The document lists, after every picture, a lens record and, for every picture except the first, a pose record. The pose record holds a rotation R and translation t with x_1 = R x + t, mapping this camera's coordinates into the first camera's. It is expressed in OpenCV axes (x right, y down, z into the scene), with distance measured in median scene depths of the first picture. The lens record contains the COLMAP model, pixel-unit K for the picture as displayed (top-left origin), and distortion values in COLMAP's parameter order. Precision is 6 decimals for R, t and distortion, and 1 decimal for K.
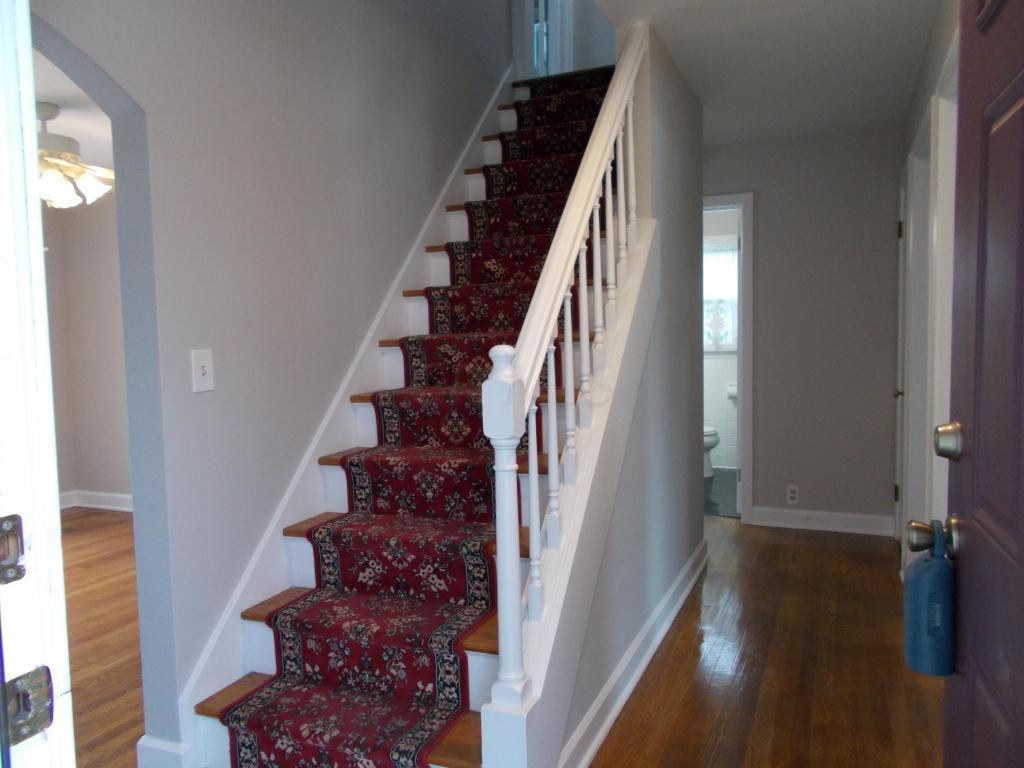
lens RADIAL K [[770.8, 0, 511.5], [0, 770.8, 383.8], [0, 0, 1]] dist [-0.005014, -0.002877]
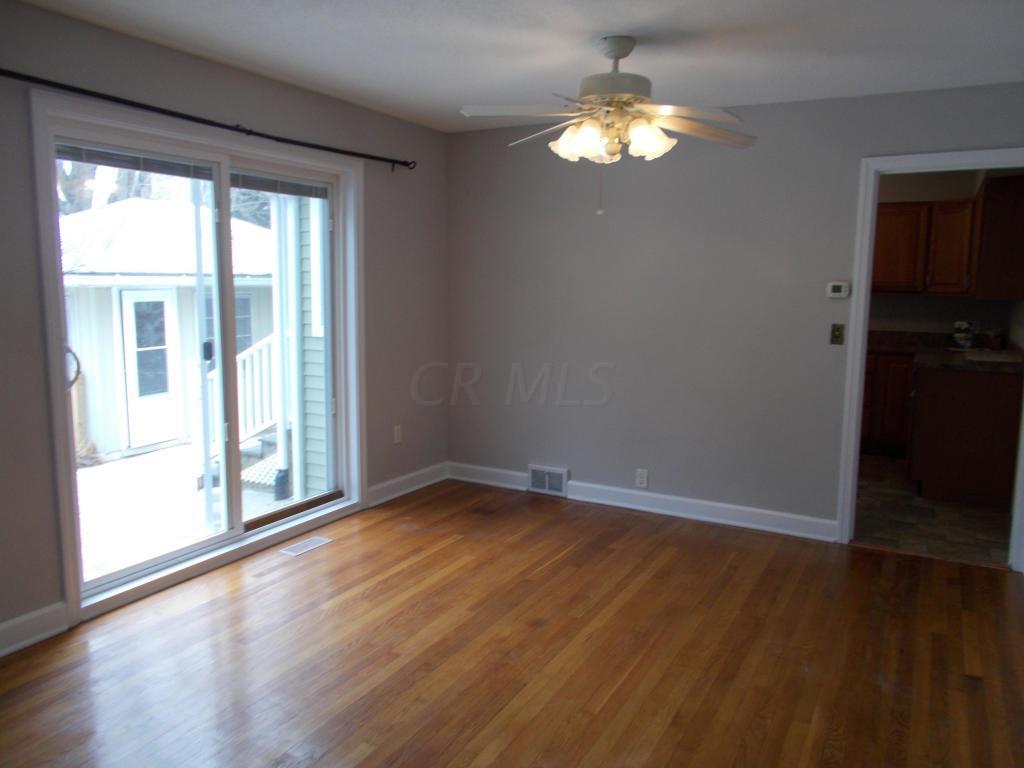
lens RADIAL K [[770.8, 0, 512.5], [0, 770.8, 384.3], [0, 0, 1]] dist [-0.005014, -0.002877]
pose [[0.995327, 0.053217, -0.080570, -0.618273], [-0.047484, 0.996311, 0.071479, -0.039016], [0.084076, -0.067319, 0.994183, 0.117669]]
